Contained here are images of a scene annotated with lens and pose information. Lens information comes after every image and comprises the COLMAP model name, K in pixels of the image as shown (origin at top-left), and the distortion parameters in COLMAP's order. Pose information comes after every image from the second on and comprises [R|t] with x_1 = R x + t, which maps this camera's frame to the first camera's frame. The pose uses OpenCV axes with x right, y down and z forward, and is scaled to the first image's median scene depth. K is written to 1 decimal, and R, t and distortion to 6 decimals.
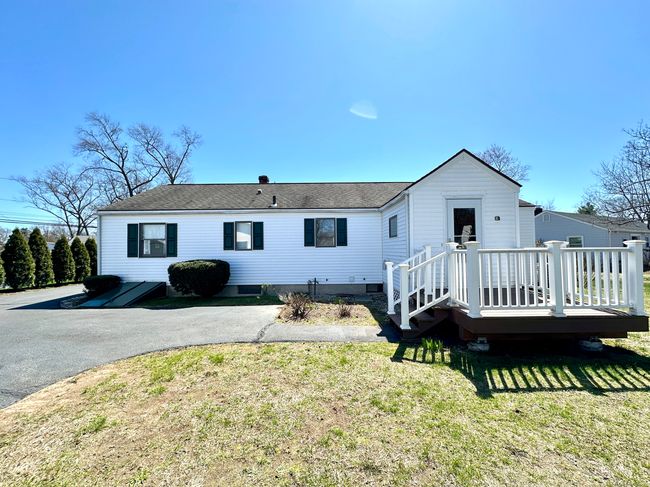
lens RADIAL K [[258.2, 0, 326.6], [0, 258.2, 245.1], [0, 0, 1]] dist [-0.003603, 0.000406]
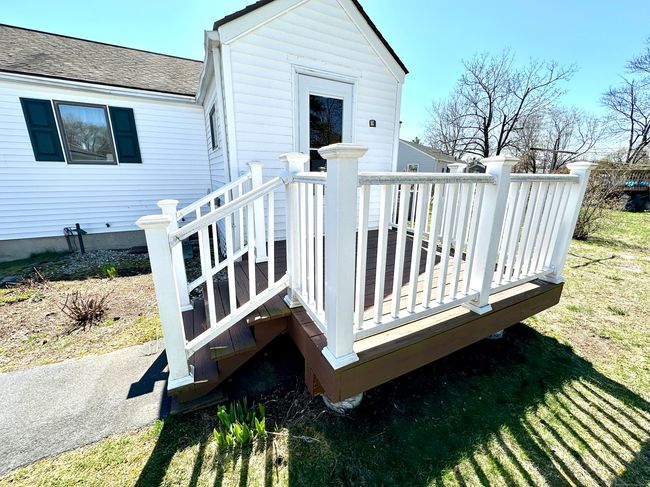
lens RADIAL K [[258.2, 0, 323.7], [0, 258.2, 244.0], [0, 0, 1]] dist [-0.003603, 0.000406]
pose [[0.887386, -0.101882, 0.449628, 0.160288], [-0.029083, 0.960963, 0.275145, 0.006765], [-0.460109, -0.257236, 0.849782, 0.293292]]
